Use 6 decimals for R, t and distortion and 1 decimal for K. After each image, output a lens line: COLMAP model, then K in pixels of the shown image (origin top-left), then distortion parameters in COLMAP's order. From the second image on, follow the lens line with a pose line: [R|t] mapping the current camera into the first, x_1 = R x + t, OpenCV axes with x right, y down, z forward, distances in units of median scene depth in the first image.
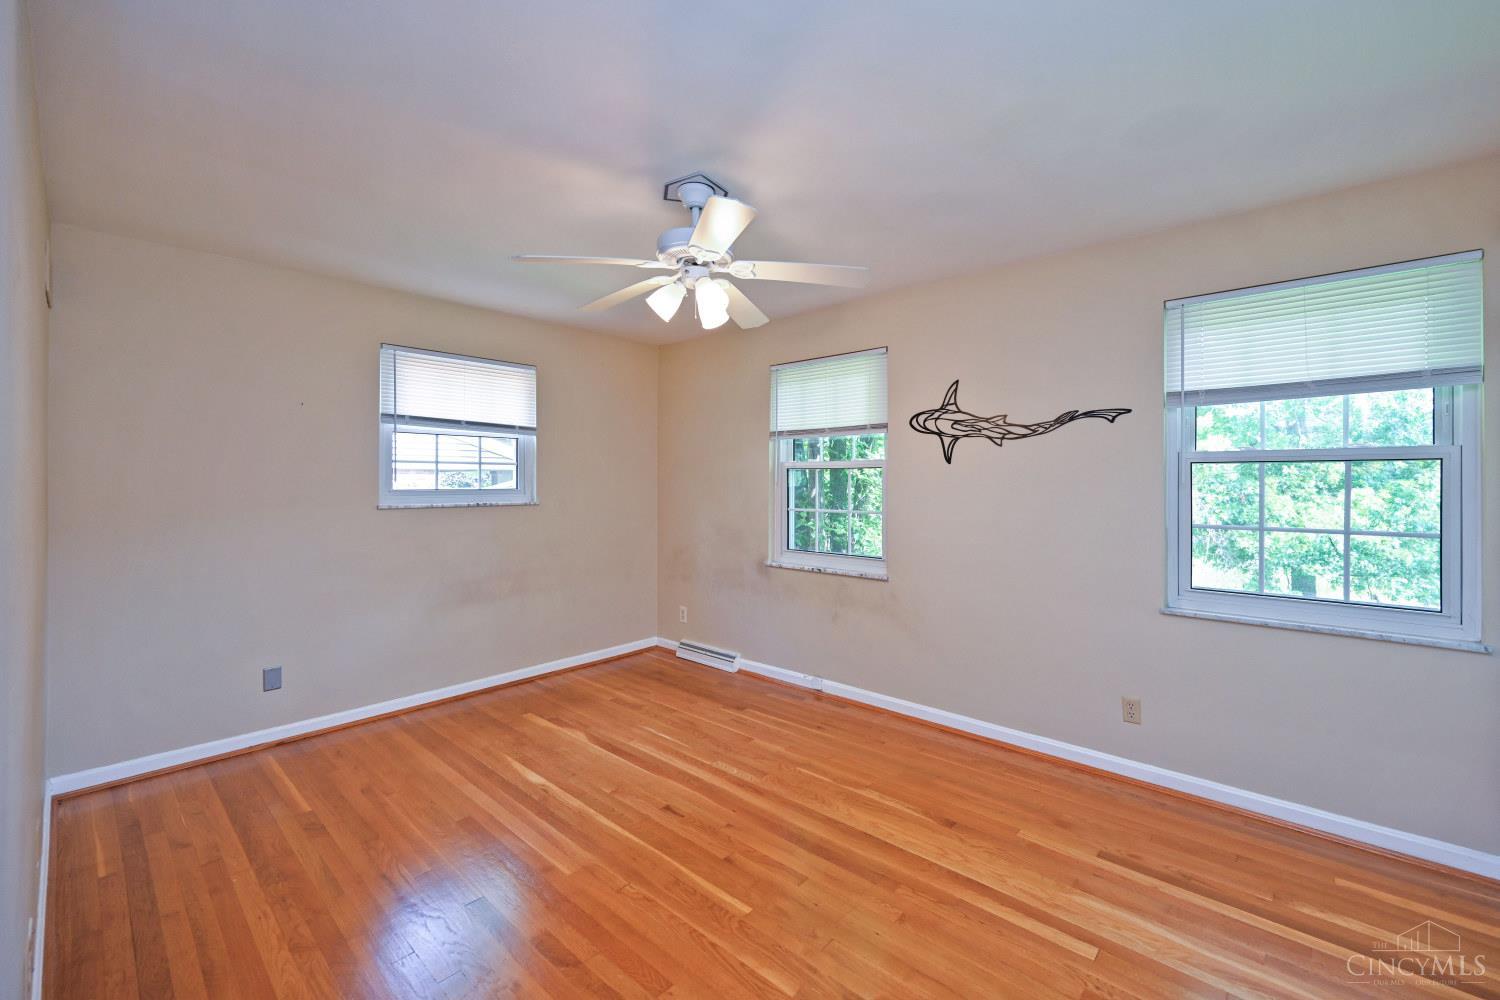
lens RADIAL K [[646.5, 0, 799.7], [0, 646.5, 473.7], [0, 0, 1]] dist [-0.002578, -0.000238]
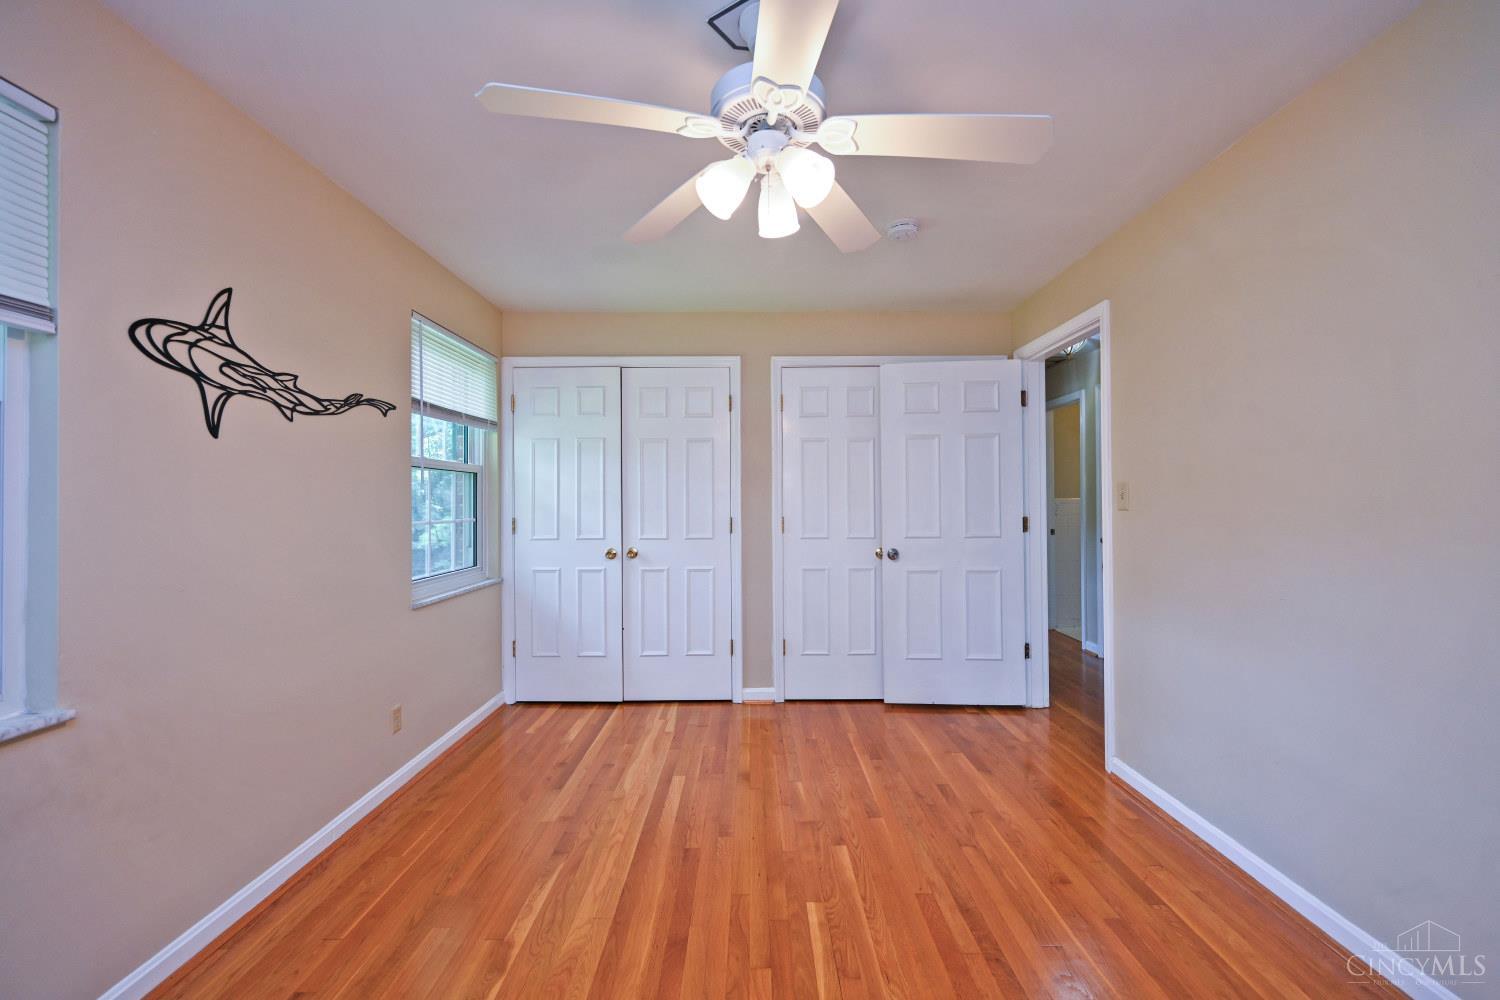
lens RADIAL K [[589.1, 0, 755.7], [0, 589.1, 497.0], [0, 0, 1]] dist [-0.003699, 0.000477]
pose [[-0.650466, 0.010155, 0.759467, -0.447693], [0.000010, 0.999911, -0.013361, 0.042169], [-0.759535, -0.008683, -0.650408, 1.036996]]
